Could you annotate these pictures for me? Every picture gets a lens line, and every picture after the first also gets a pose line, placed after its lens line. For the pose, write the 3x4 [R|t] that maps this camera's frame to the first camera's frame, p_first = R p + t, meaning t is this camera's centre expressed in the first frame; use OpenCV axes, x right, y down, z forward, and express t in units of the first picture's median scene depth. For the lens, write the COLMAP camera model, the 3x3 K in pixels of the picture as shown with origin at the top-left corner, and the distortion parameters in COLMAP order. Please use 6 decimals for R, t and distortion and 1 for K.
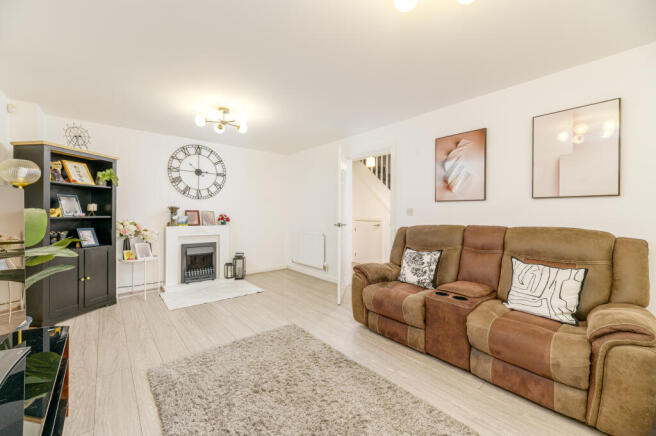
lens RADIAL K [[263.1, 0, 317.0], [0, 263.1, 216.2], [0, 0, 1]] dist [0.001256, 0.000078]
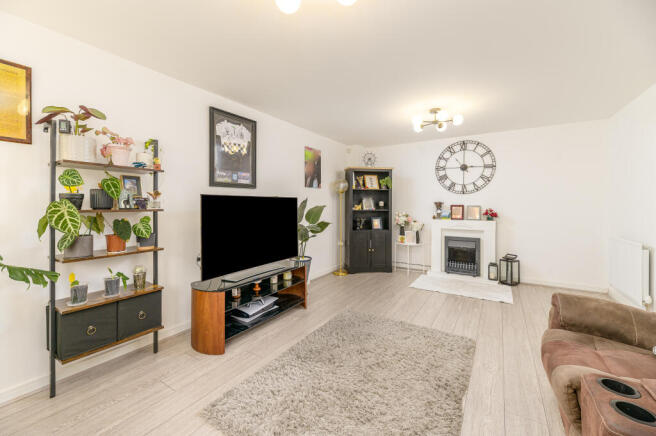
lens RADIAL K [[269.1, 0, 330.7], [0, 269.1, 207.5], [0, 0, 1]] dist [0.000009, -0.000035]
pose [[0.316786, 0.002263, -0.948494, 0.404322], [-0.011592, 0.999932, -0.001485, -0.005460], [0.948426, 0.011466, 0.316791, 0.198443]]
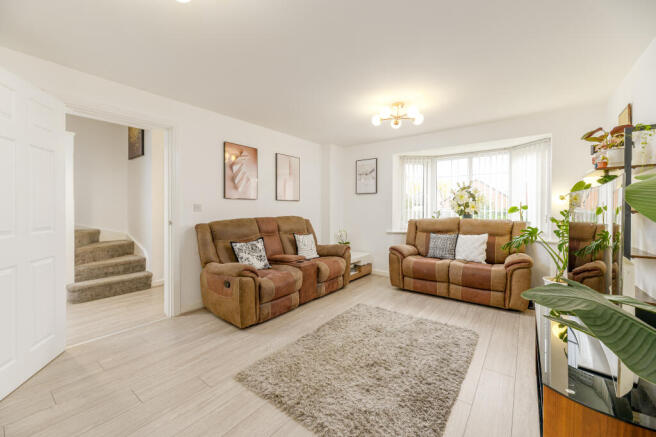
lens RADIAL K [[269.1, 0, 330.7], [0, 269.1, 208.0], [0, 0, 1]] dist [0.000009, -0.000035]
pose [[-0.260955, -0.005426, 0.965336, -0.570562], [0.009372, 0.999923, 0.008154, -0.014970], [-0.965306, 0.011175, -0.260884, 0.653263]]
